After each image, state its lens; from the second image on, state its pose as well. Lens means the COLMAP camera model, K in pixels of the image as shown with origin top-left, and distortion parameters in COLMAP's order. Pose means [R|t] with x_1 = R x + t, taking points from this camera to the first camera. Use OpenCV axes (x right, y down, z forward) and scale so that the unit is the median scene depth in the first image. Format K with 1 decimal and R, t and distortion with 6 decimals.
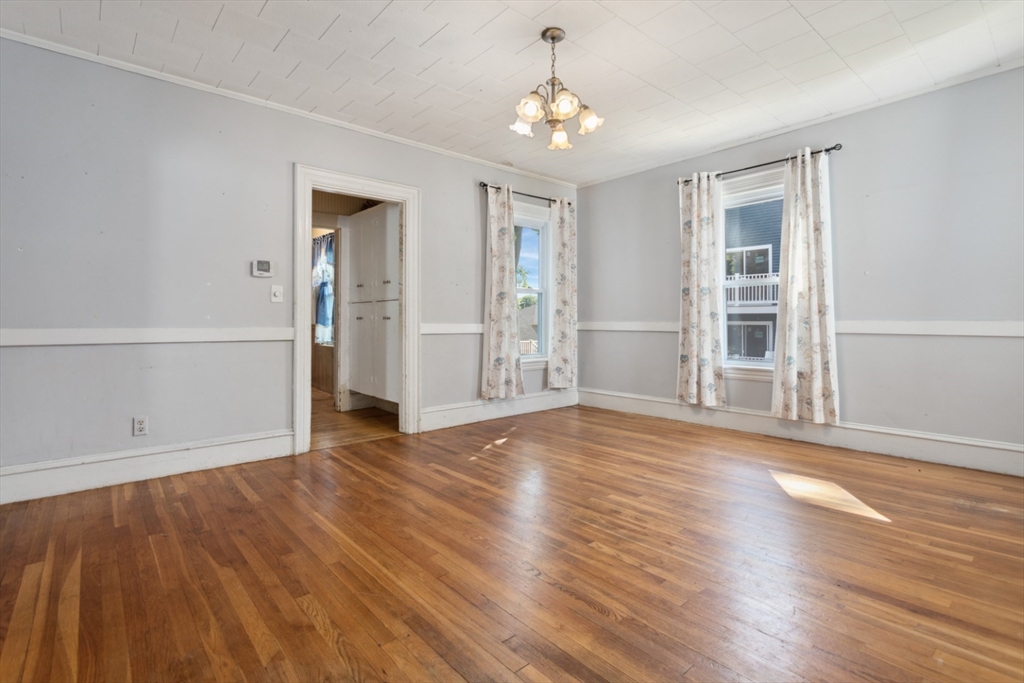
lens RADIAL K [[489.7, 0, 515.6], [0, 489.7, 323.1], [0, 0, 1]] dist [0.001413, 0.000815]
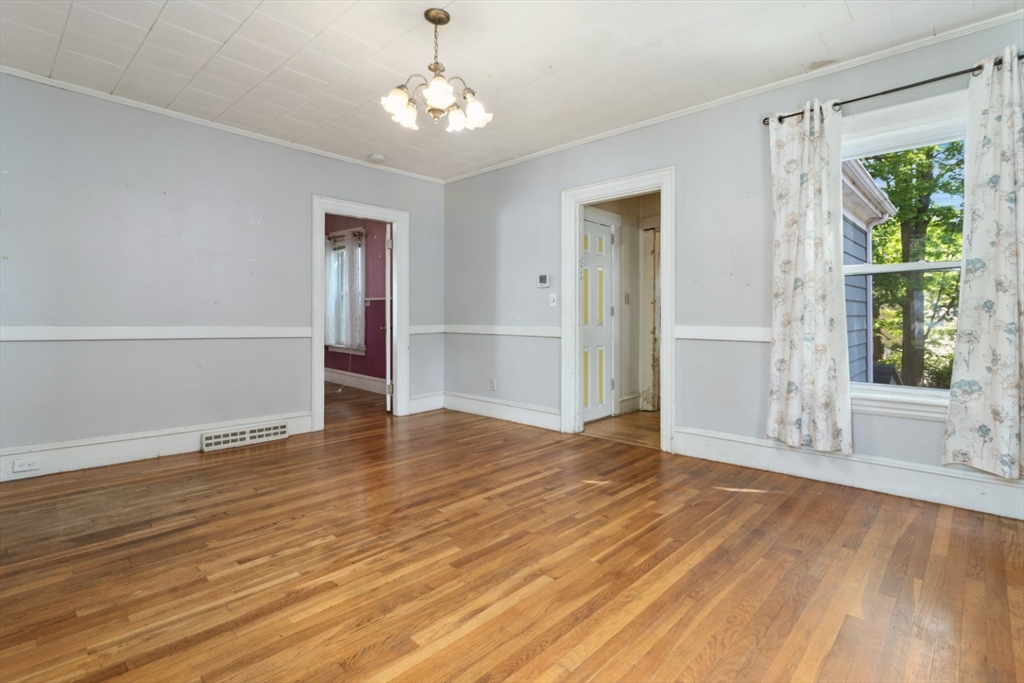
lens RADIAL K [[489.7, 0, 515.6], [0, 489.7, 323.1], [0, 0, 1]] dist [0.001413, 0.000815]
pose [[0.109374, 0.011922, -0.993929, 0.940183], [-0.006324, 0.999916, 0.011298, -0.017474], [0.993981, 0.005050, 0.109441, 0.964553]]
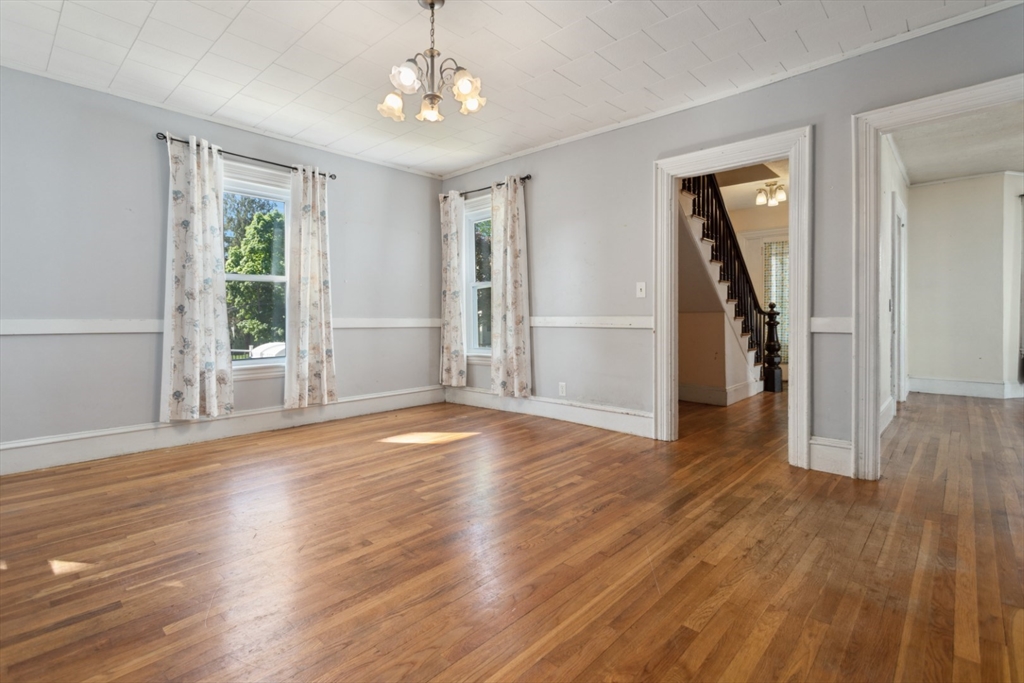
lens RADIAL K [[489.7, 0, 515.6], [0, 489.7, 323.1], [0, 0, 1]] dist [0.001413, 0.000815]
pose [[-0.112216, -0.005921, 0.993666, -0.785587], [0.007584, 0.999948, 0.006815, 0.005188], [-0.993655, 0.008301, -0.112165, 0.874649]]
